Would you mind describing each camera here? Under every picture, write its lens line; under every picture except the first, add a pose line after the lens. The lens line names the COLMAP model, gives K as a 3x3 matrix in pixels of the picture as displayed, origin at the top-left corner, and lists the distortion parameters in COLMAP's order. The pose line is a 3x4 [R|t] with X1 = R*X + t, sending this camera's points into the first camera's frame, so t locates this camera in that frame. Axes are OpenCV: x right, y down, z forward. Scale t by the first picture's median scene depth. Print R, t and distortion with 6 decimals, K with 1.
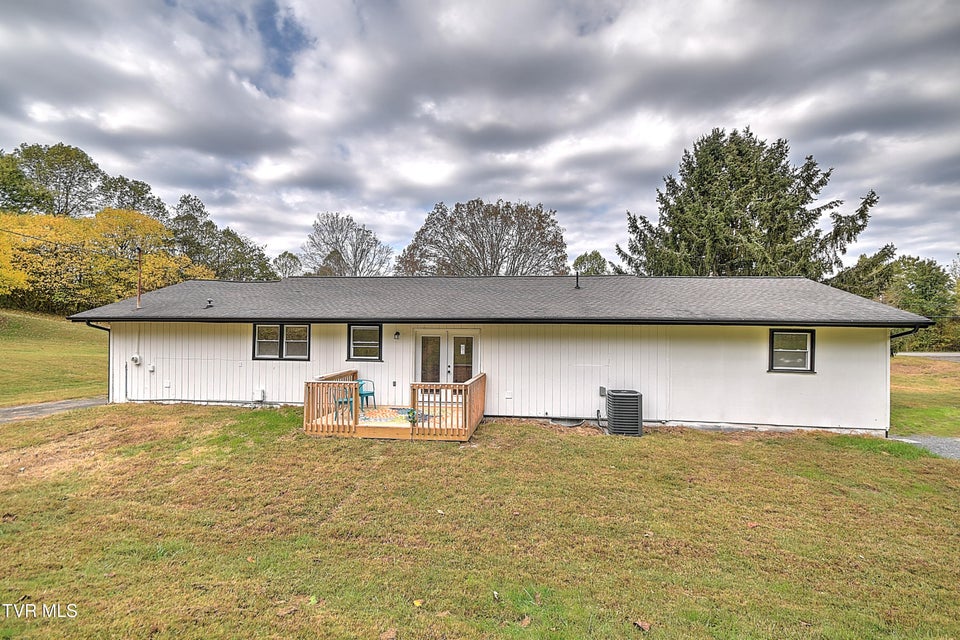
lens RADIAL K [[416.1, 0, 482.2], [0, 416.1, 322.0], [0, 0, 1]] dist [0.024573, -0.013380]
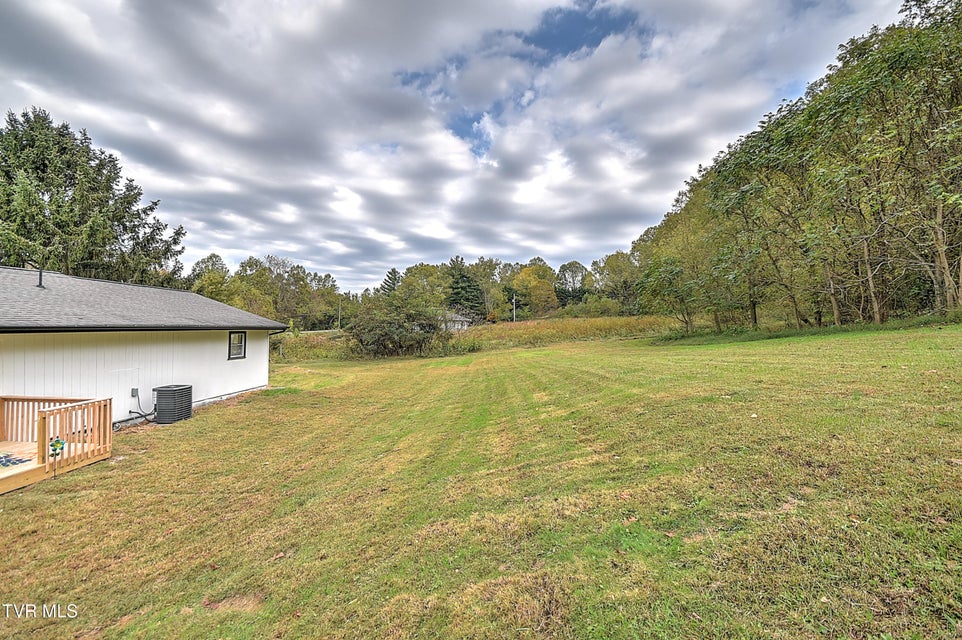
lens RADIAL K [[417.0, 0, 483.2], [0, 417.0, 322.0], [0, 0, 1]] dist [0.024573, -0.013380]
pose [[-0.077702, 0.007458, 0.996949, -0.904160], [-0.028368, 0.999551, -0.009688, -0.028659], [-0.996573, -0.029034, -0.077456, 0.209577]]
